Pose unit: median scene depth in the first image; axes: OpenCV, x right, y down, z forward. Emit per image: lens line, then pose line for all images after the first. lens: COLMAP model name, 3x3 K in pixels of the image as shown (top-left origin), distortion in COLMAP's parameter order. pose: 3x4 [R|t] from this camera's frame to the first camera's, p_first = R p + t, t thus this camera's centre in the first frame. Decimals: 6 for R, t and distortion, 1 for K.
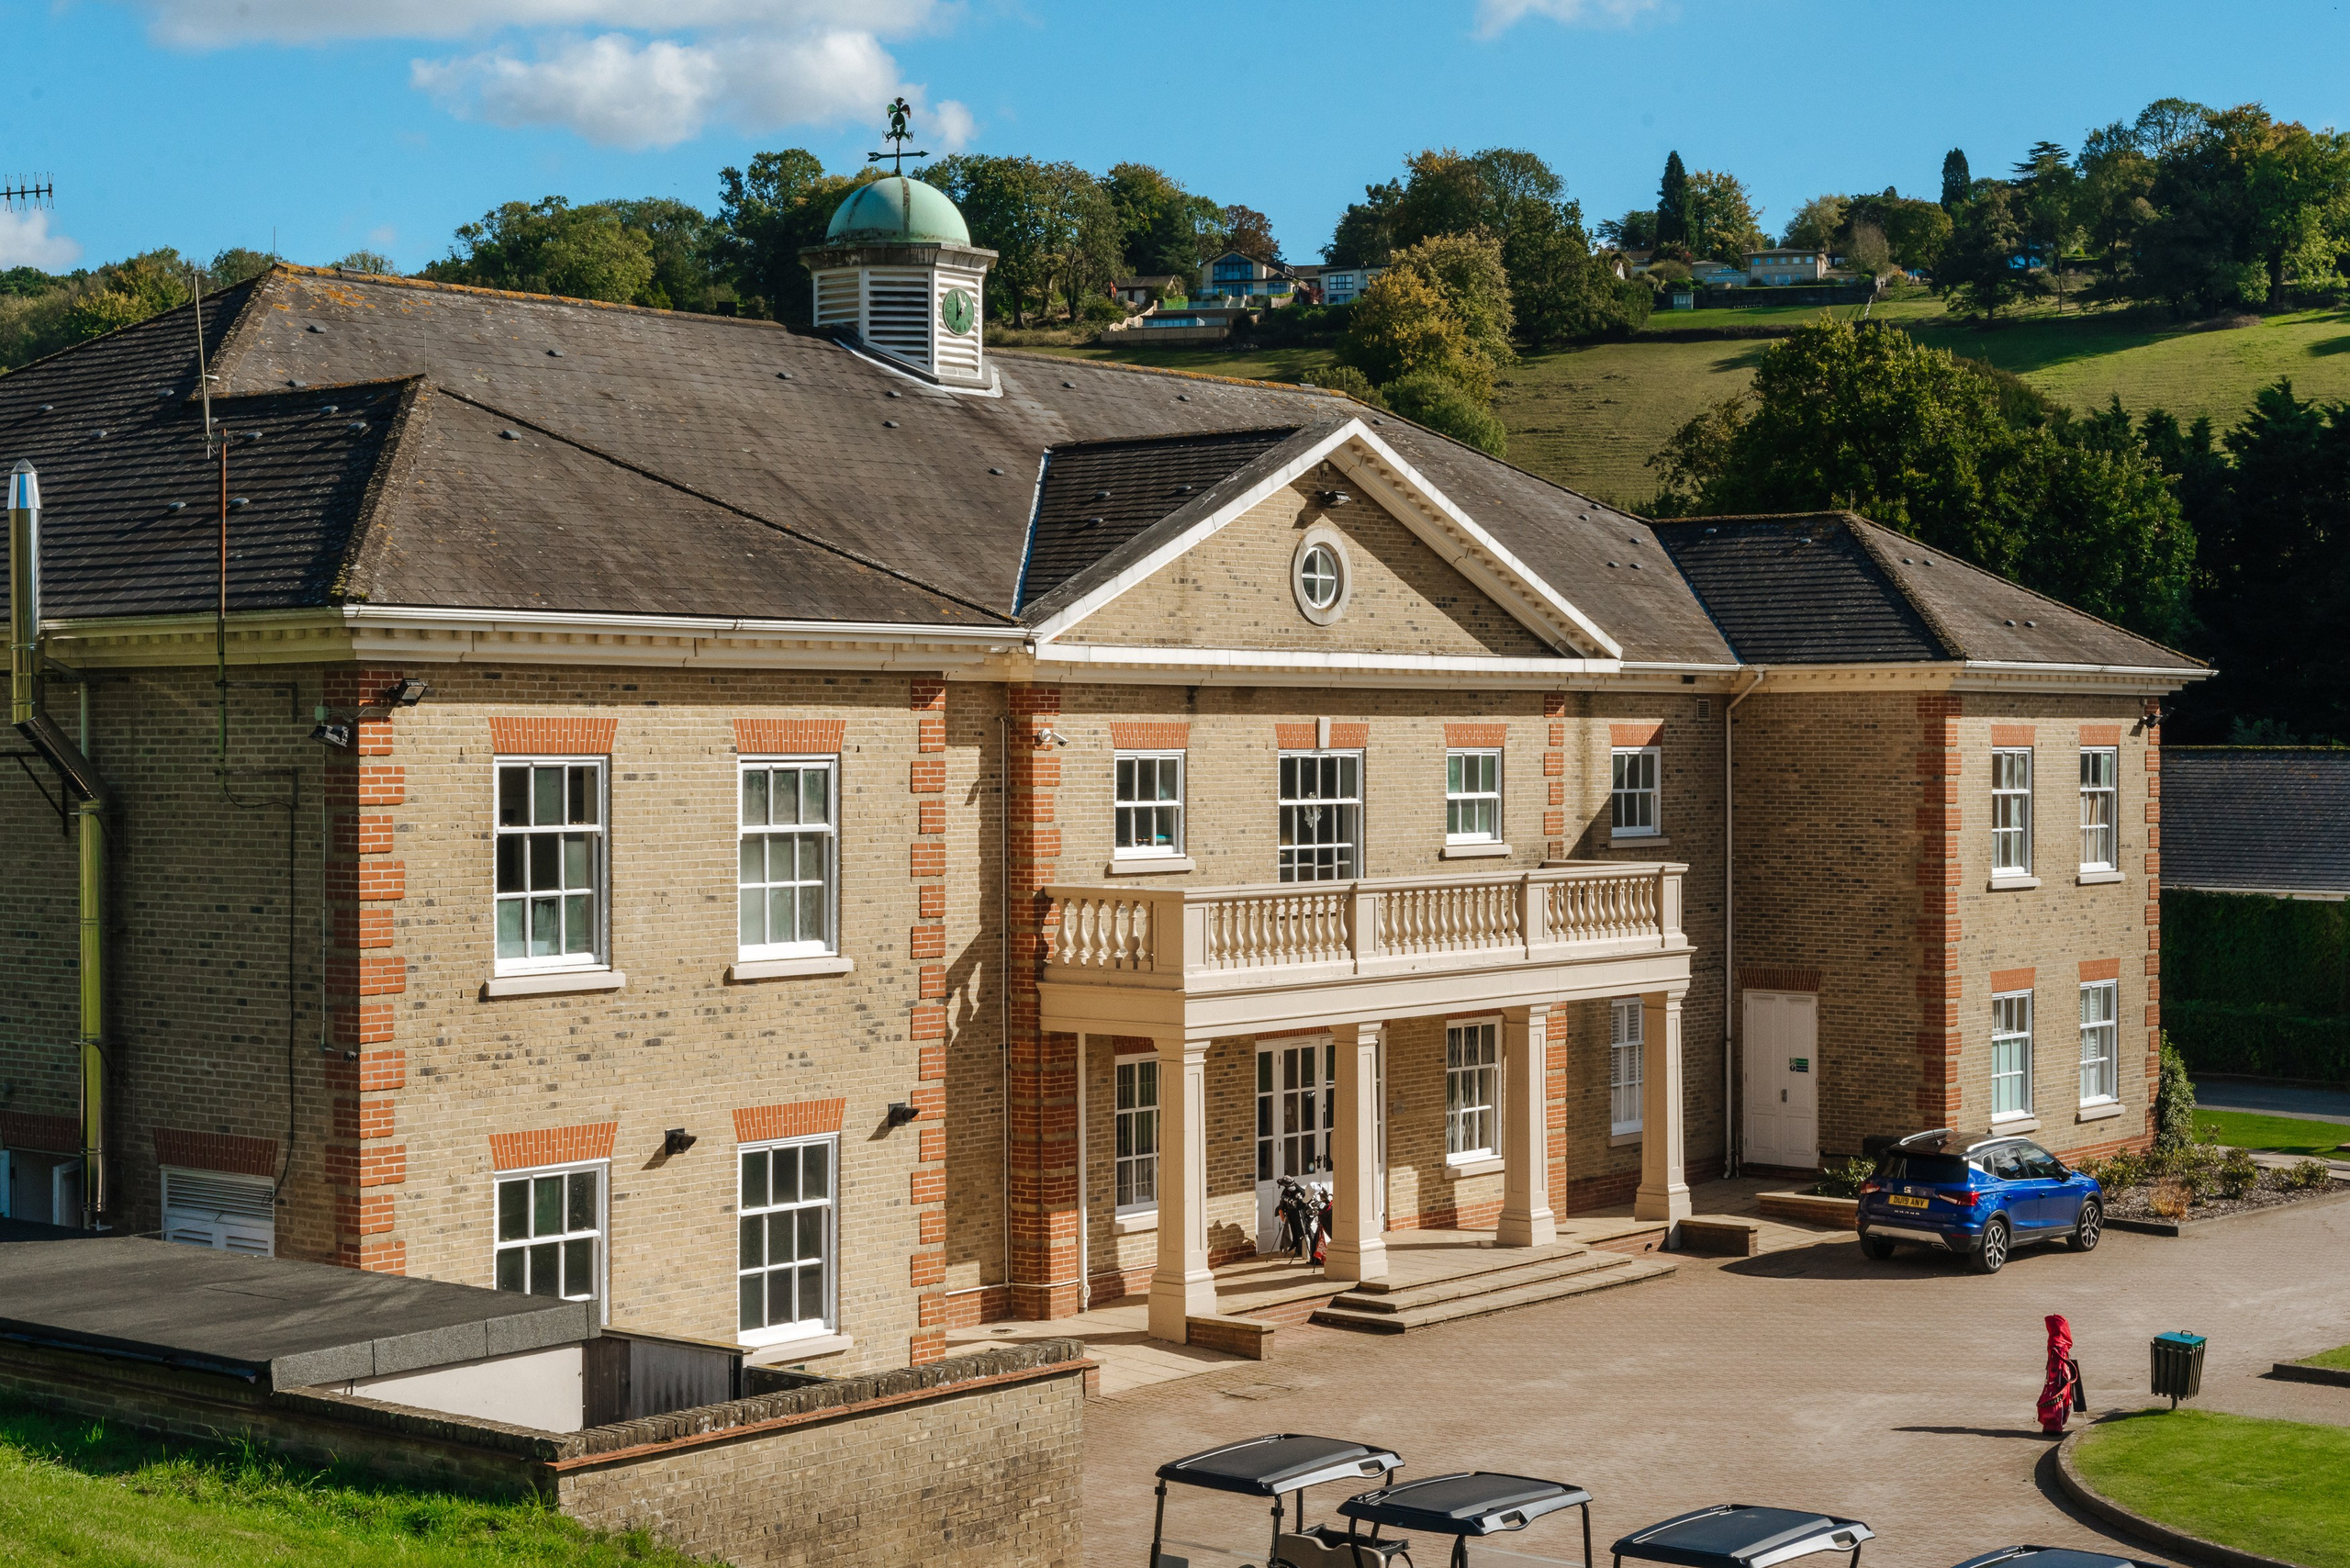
lens RADIAL K [[3430.7, 0, 1175.1], [0, 3430.7, 789.1], [0, 0, 1]] dist [0.033593, 0.000000]
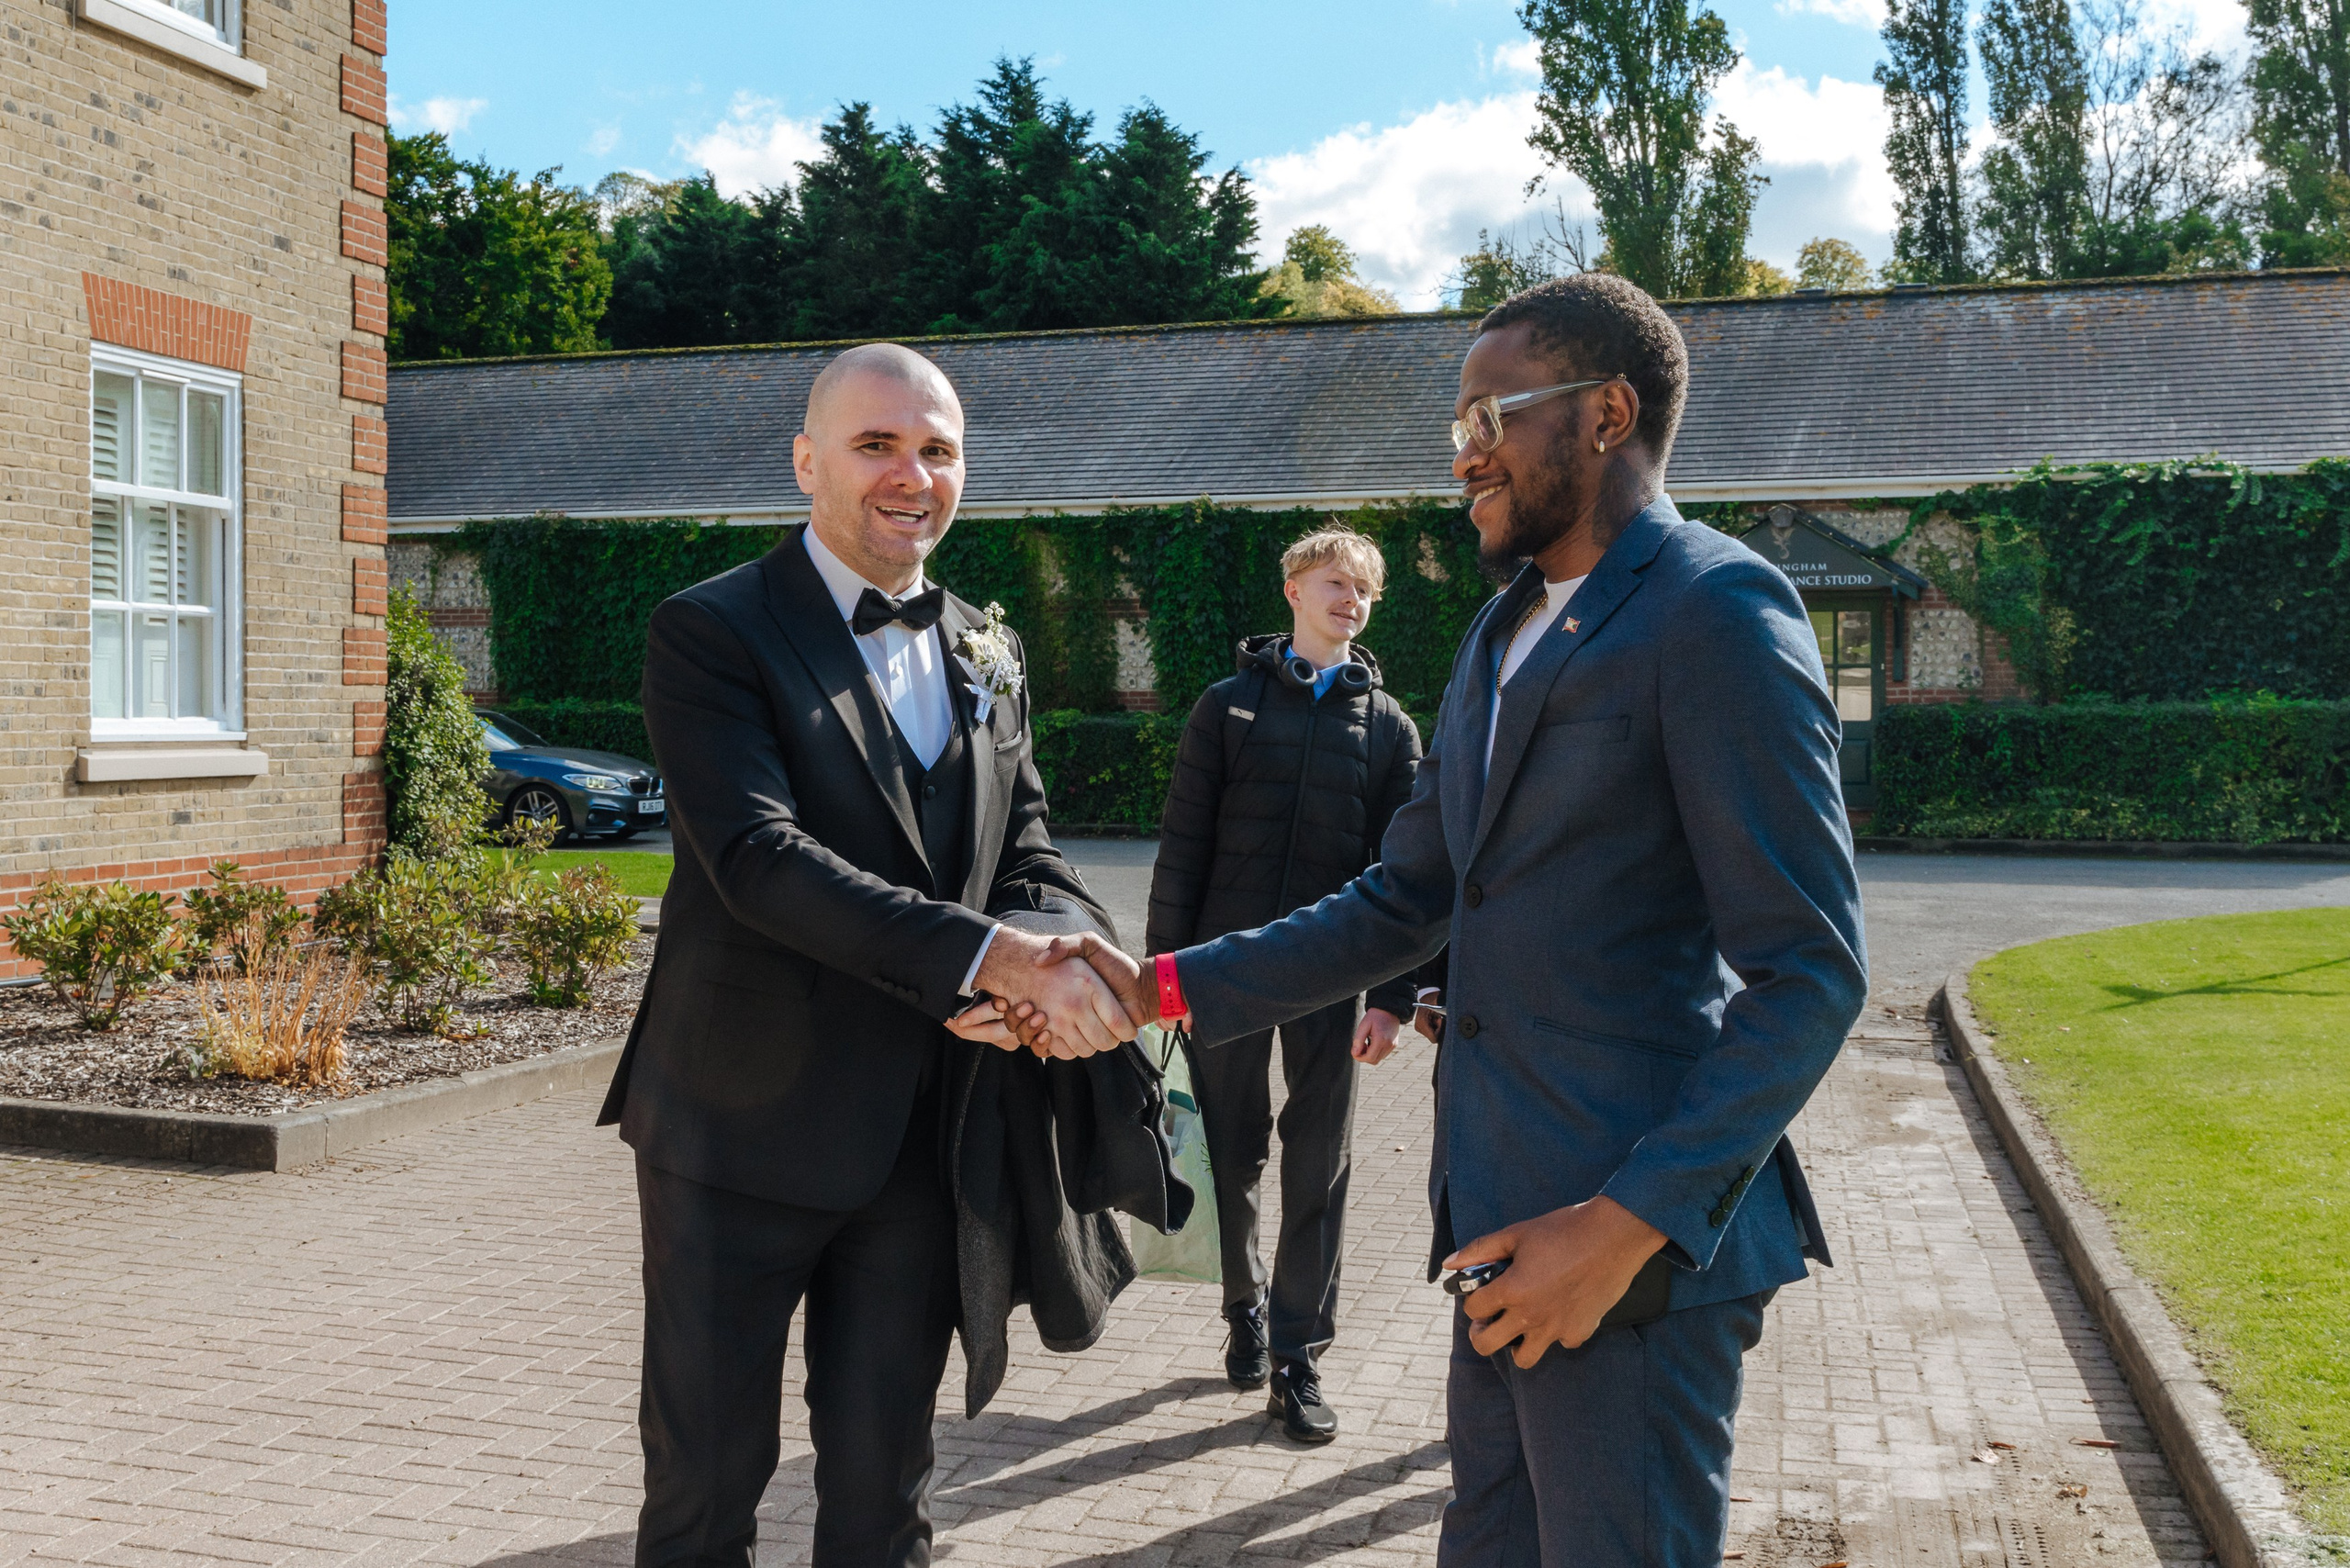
lens RADIAL K [[2769.5, 0, 1172.9], [0, 2769.5, 781.0], [0, 0, 1]] dist [-0.010706, 0.000000]
pose [[0.888010, -0.007115, 0.459769, 0.226909], [-0.003556, 0.999744, 0.022340, 0.087086], [-0.459810, -0.021473, 0.887758, 0.706908]]
